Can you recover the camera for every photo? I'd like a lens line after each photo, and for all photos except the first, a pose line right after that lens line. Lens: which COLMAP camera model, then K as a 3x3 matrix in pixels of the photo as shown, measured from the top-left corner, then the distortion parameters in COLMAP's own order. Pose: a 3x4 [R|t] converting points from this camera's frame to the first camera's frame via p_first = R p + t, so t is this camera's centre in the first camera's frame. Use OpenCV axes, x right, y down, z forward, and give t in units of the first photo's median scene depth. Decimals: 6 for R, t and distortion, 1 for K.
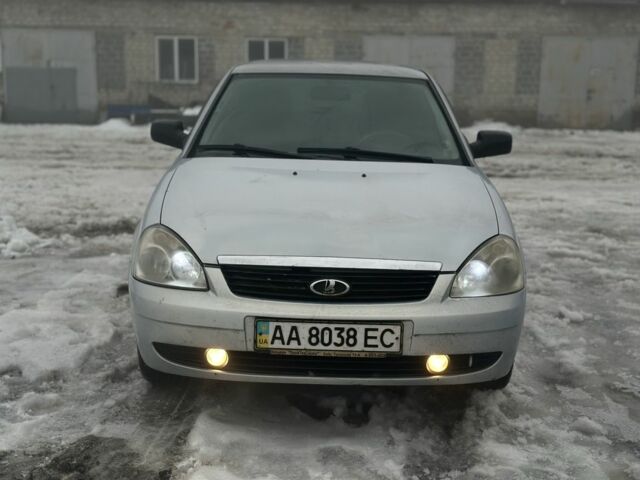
lens RADIAL K [[877.0, 0, 320.0], [0, 877.0, 240.0], [0, 0, 1]] dist [0.219530, -0.511912]
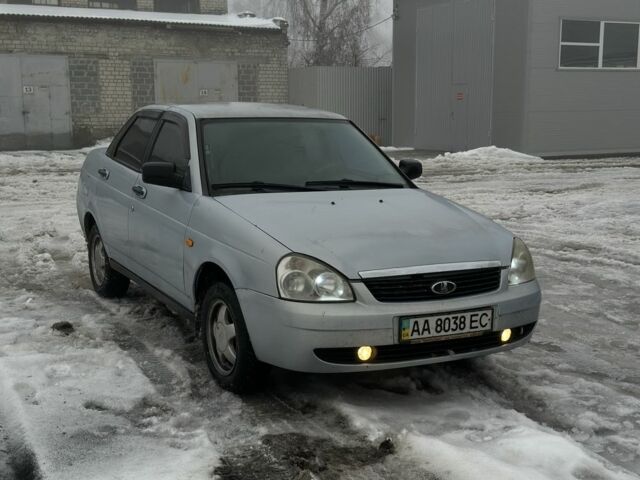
lens RADIAL K [[877.0, 0, 320.0], [0, 877.0, 240.0], [0, 0, 1]] dist [0.219530, -0.511912]
pose [[0.882167, -0.084641, 0.463269, -0.758548], [0.091857, 0.995748, 0.007011, -0.043124], [-0.461892, 0.036369, 0.886190, -0.087893]]
